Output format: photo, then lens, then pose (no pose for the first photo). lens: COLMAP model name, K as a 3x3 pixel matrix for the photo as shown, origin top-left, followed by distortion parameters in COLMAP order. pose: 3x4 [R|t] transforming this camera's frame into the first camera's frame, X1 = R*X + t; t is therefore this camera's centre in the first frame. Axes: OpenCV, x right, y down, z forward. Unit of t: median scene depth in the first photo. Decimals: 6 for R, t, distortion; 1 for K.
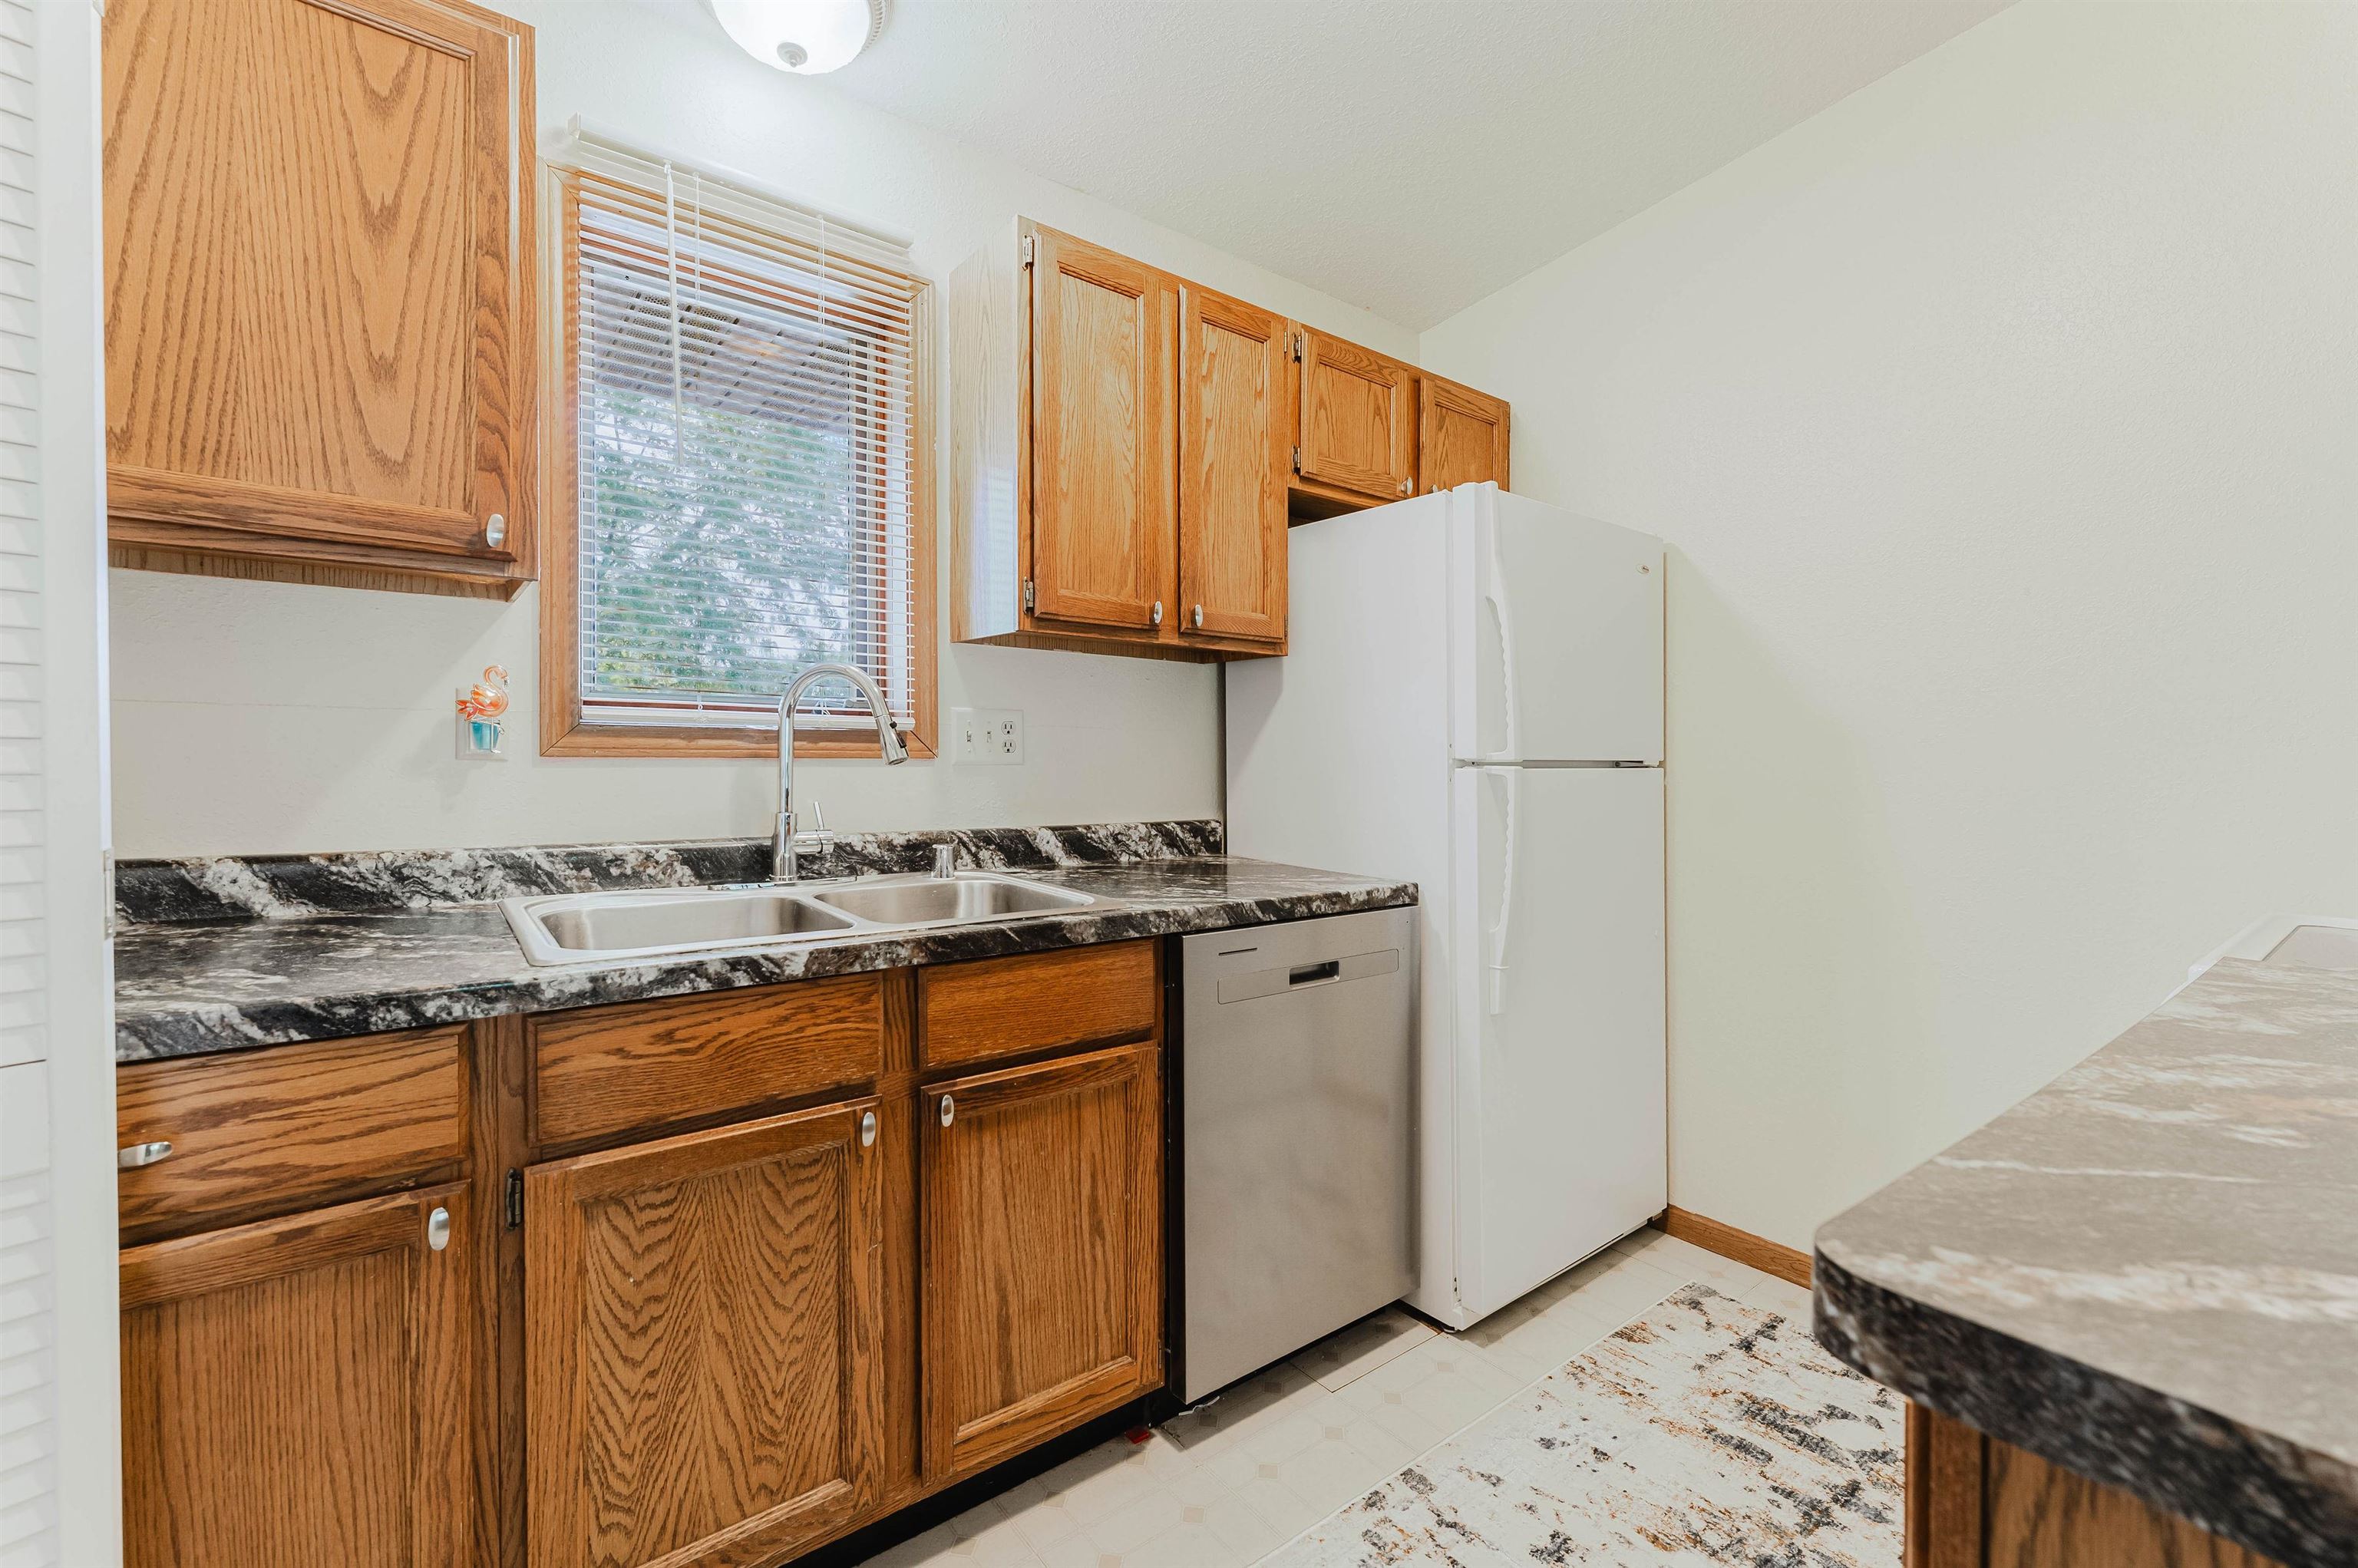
lens RADIAL K [[1010.4, 0, 1180.8], [0, 1010.4, 764.0], [0, 0, 1]] dist [-0.000338, -0.000431]
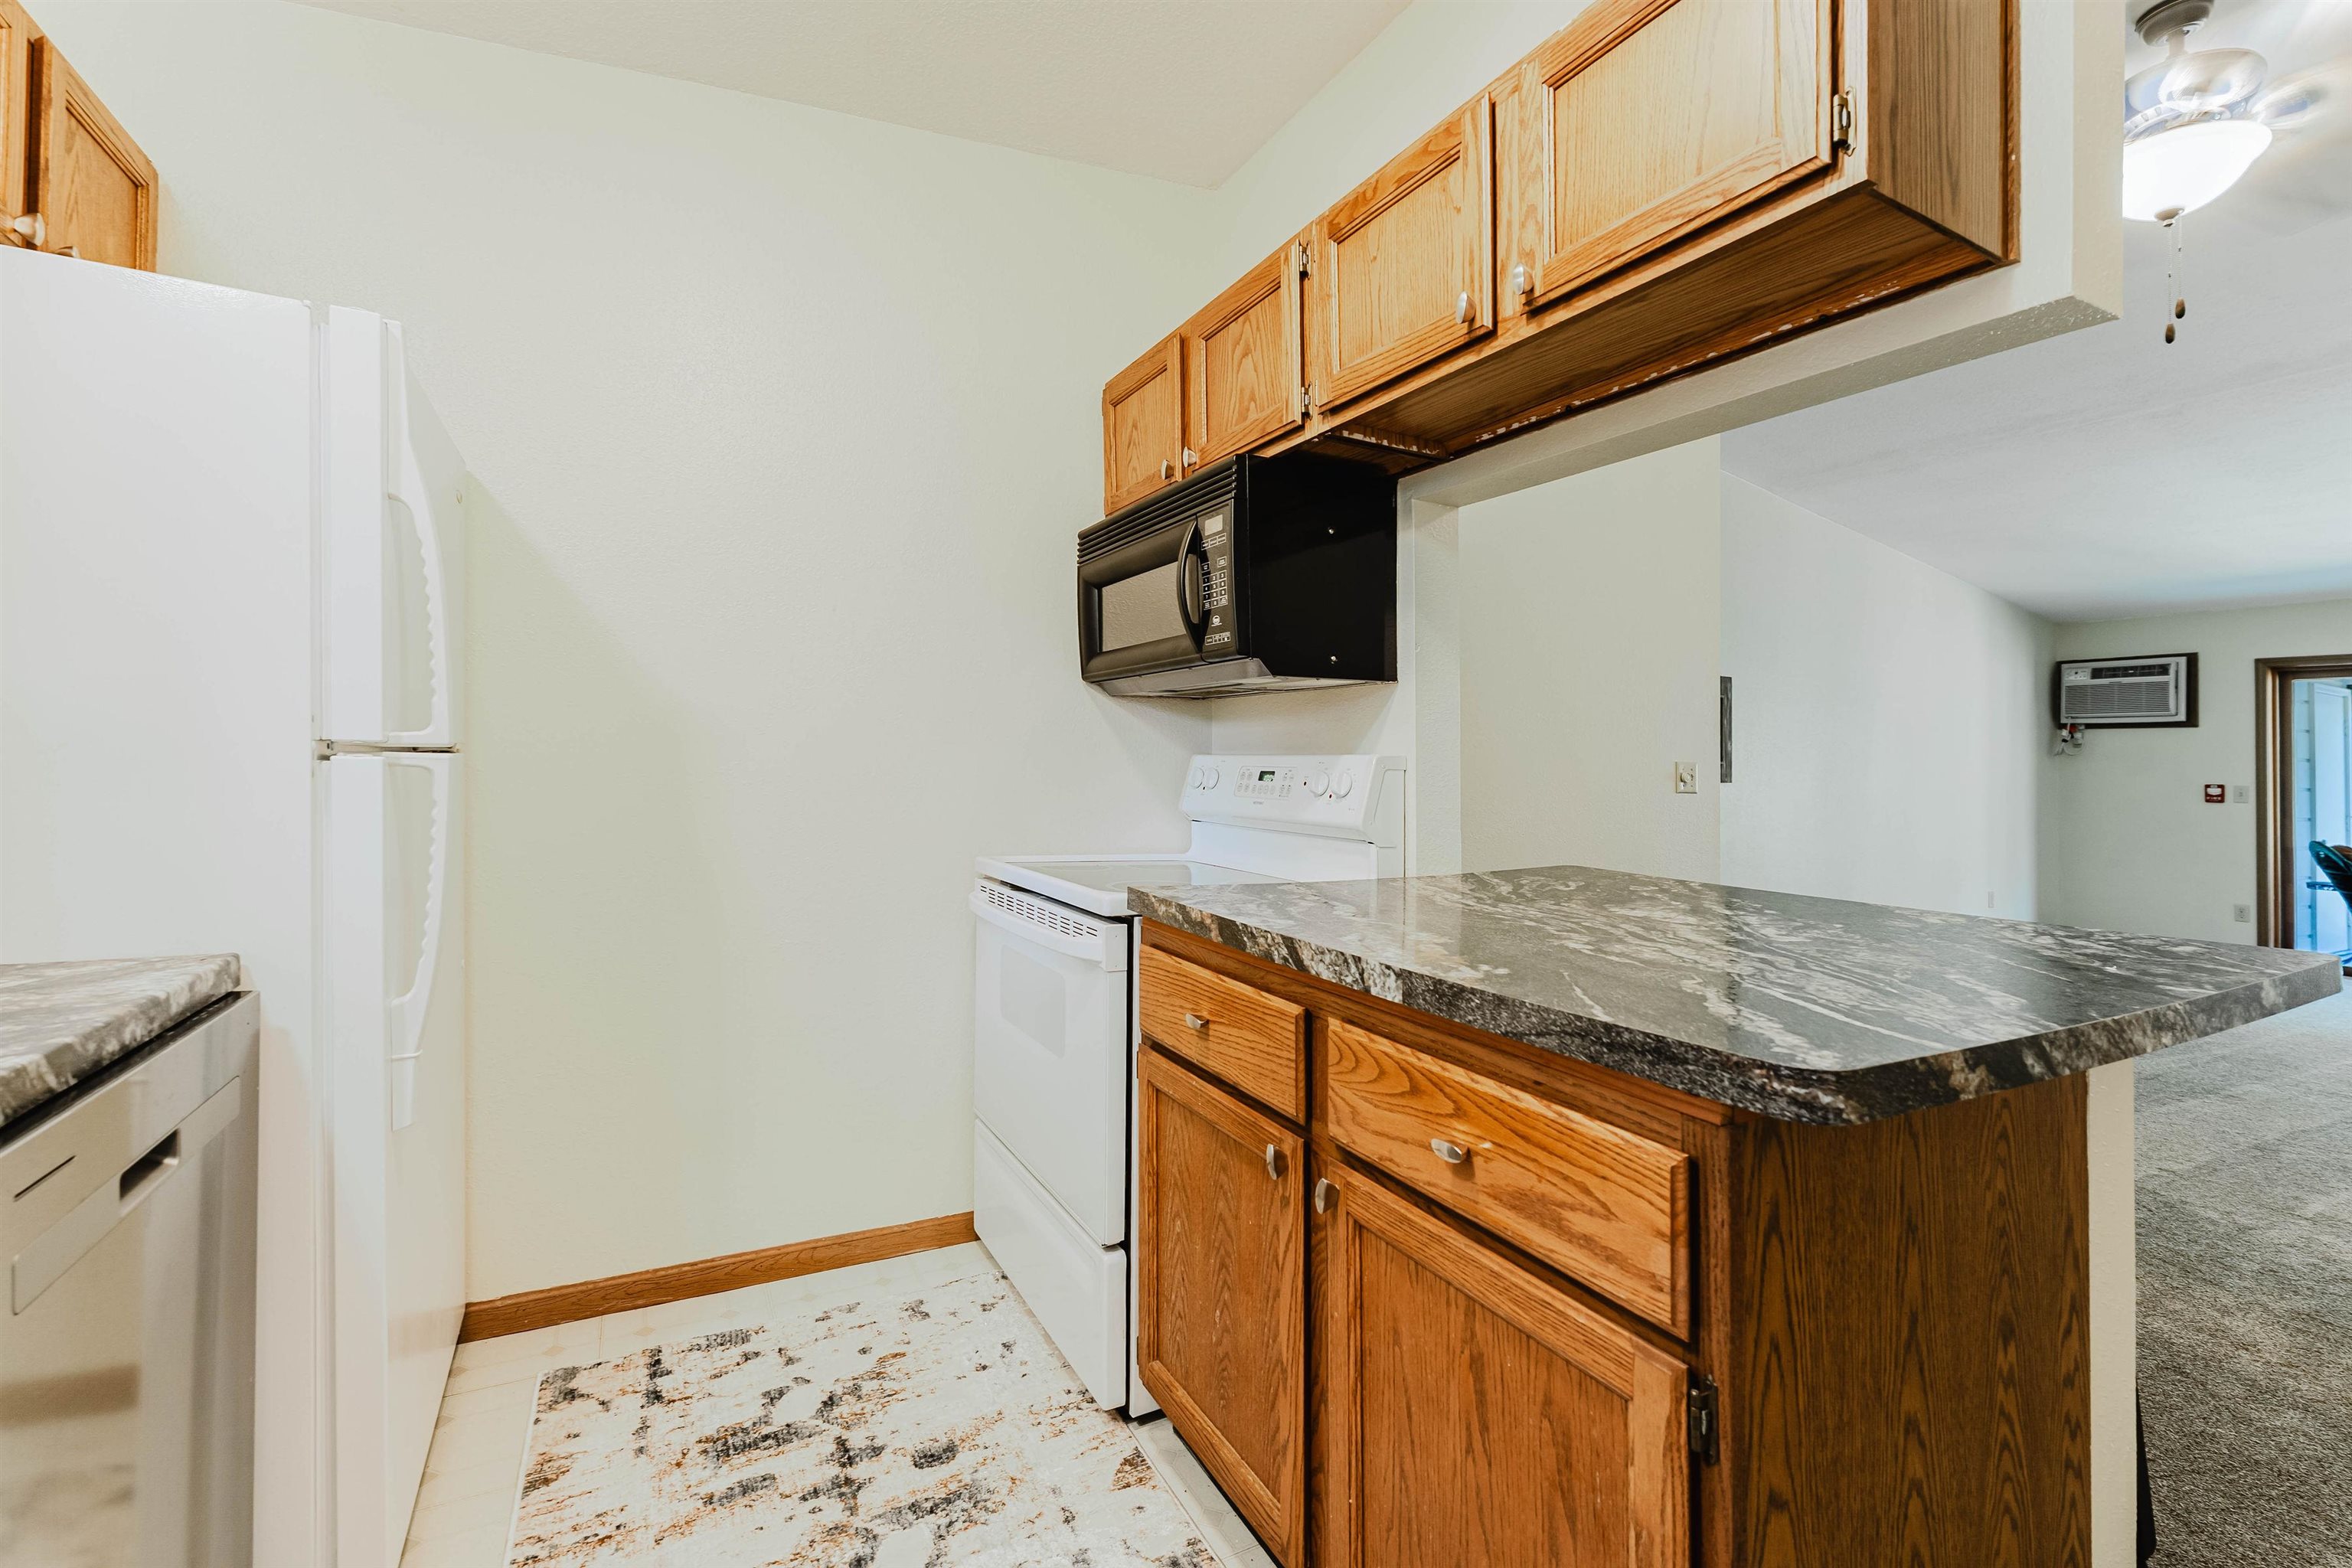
lens RADIAL K [[1007.9, 0, 1189.8], [0, 1007.9, 748.3], [0, 0, 1]] dist [-0.000338, -0.000431]
pose [[0.167813, 0.008966, 0.985778, -0.412738], [-0.011049, 0.999913, -0.007214, -0.002034], [-0.985757, -0.009682, 0.167897, 0.632301]]
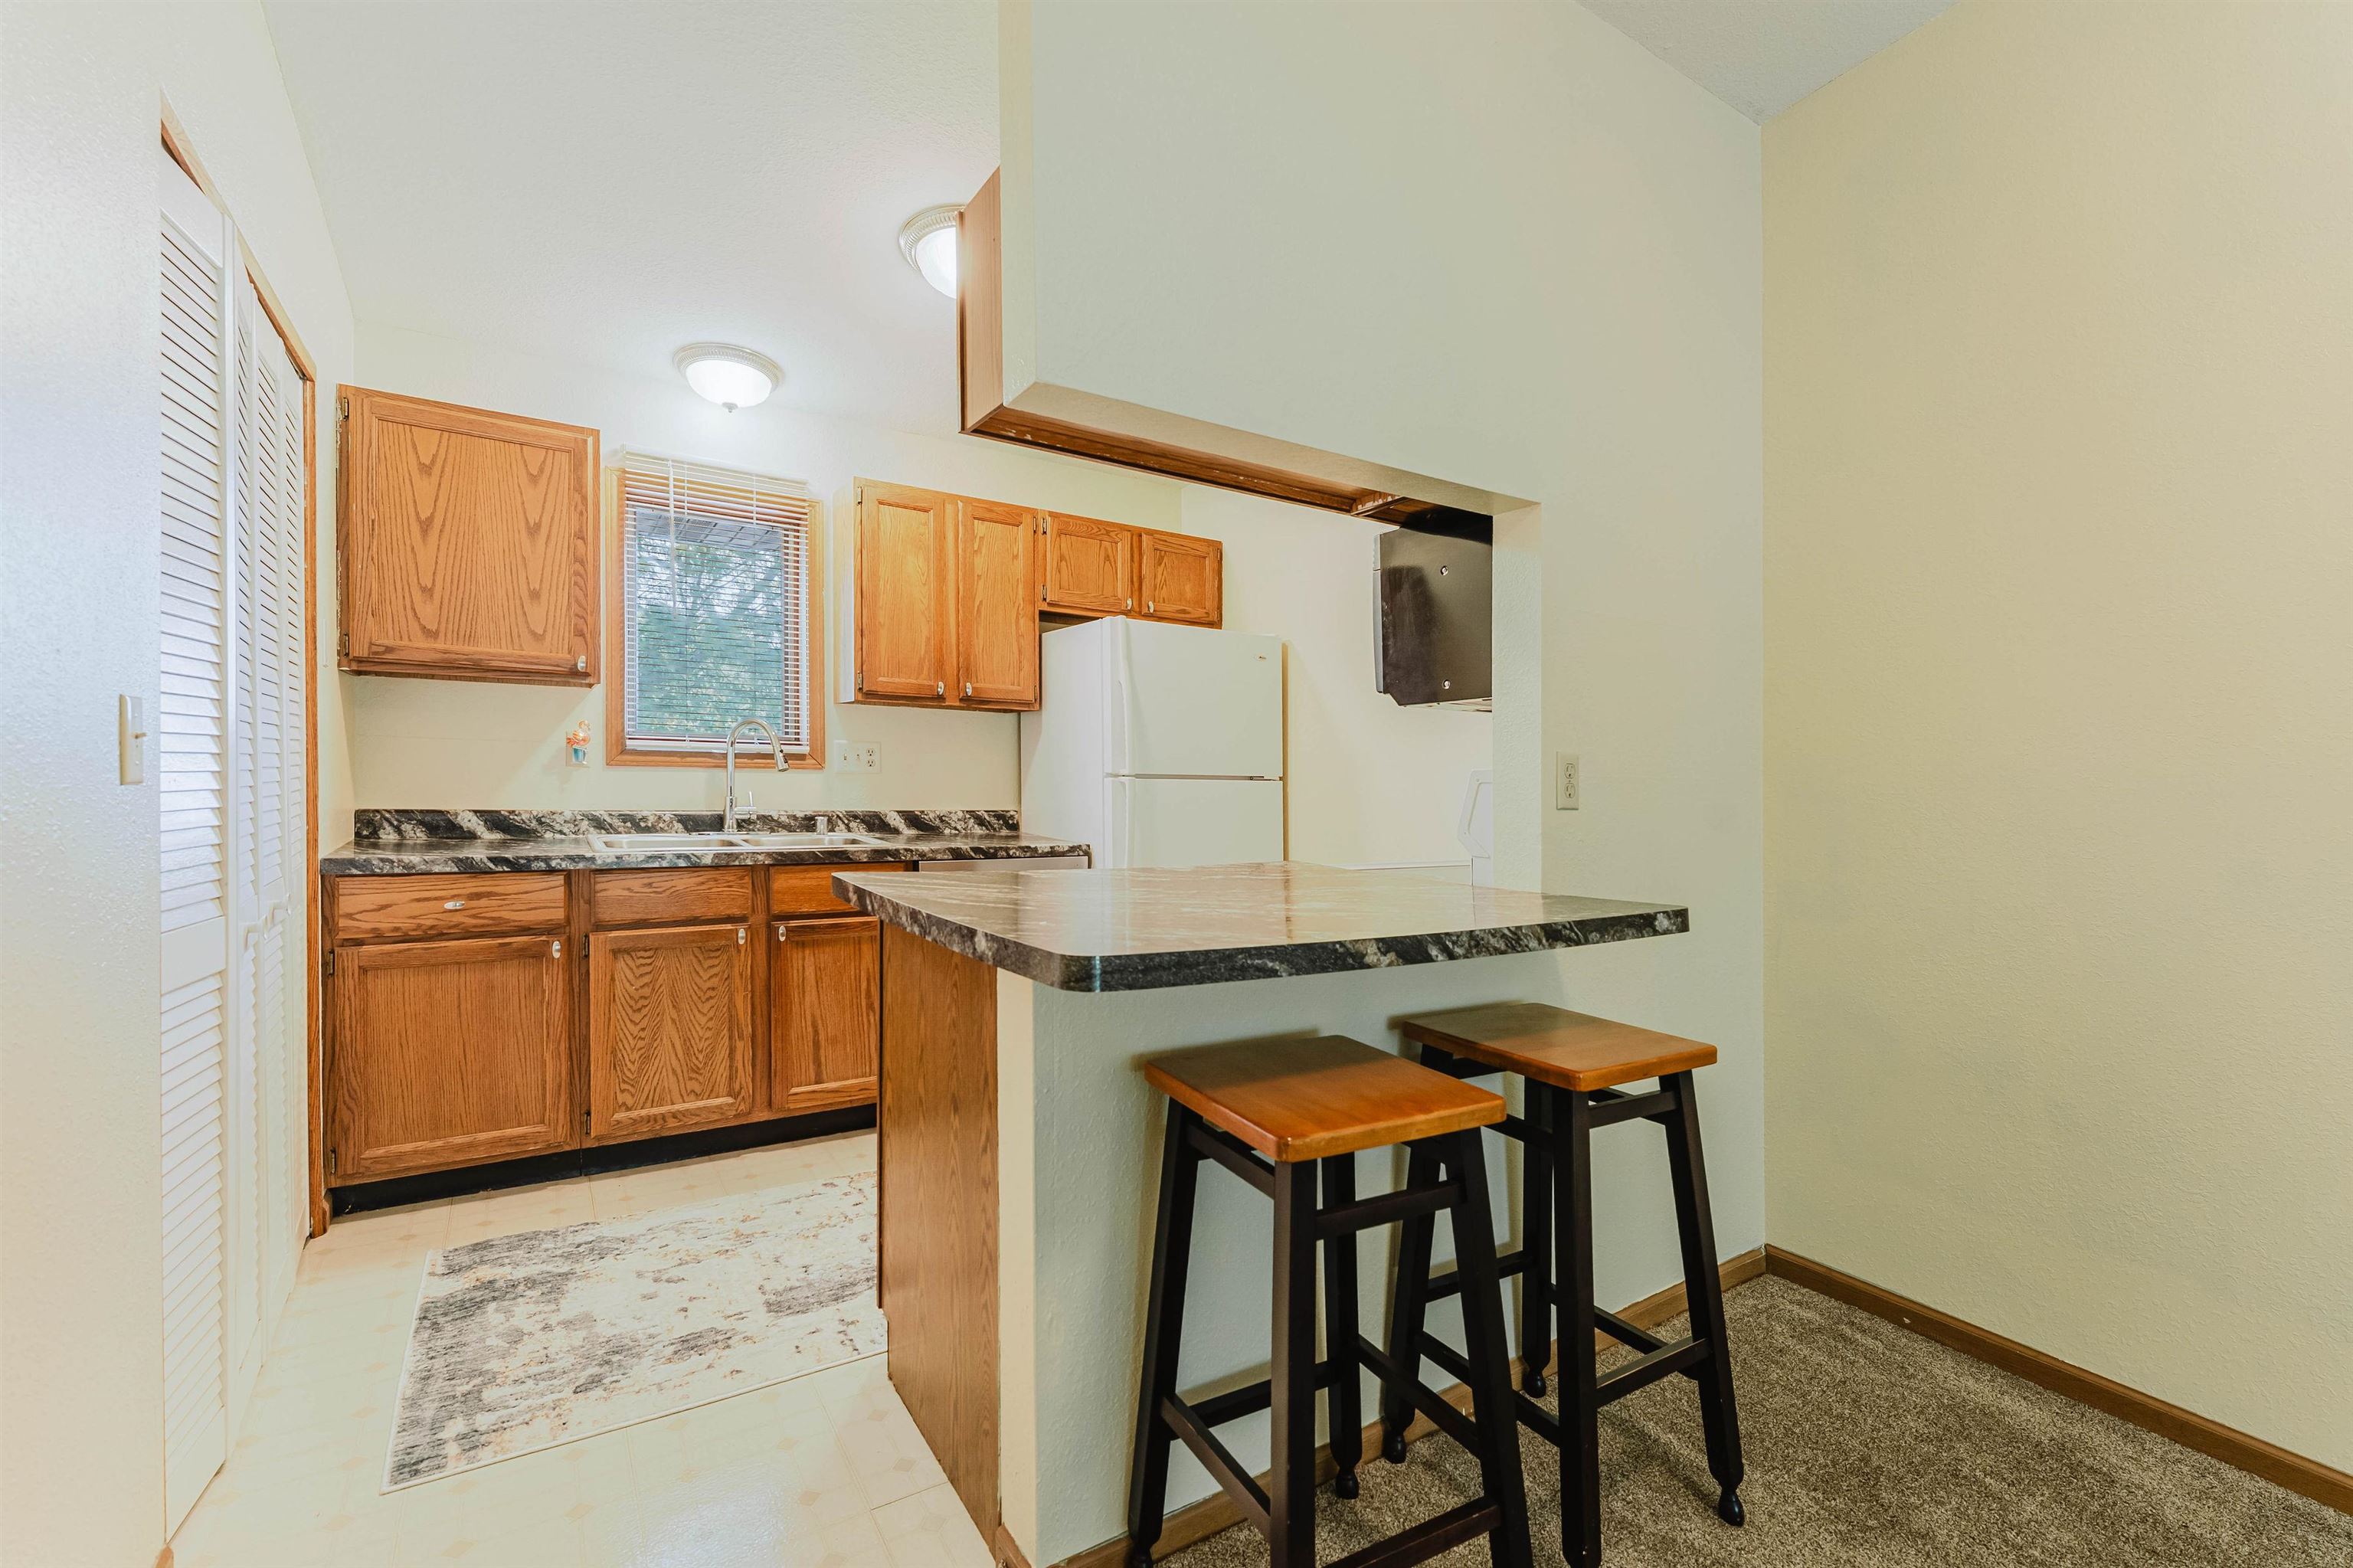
lens RADIAL K [[1008.3, 0, 1176.8], [0, 1008.3, 798.8], [0, 0, 1]] dist [-0.000338, -0.000431]
pose [[0.996153, 0.013208, -0.086636, 0.649571], [-0.011850, 0.999799, 0.016170, 0.012506], [0.086832, -0.015081, 0.996109, -0.869571]]
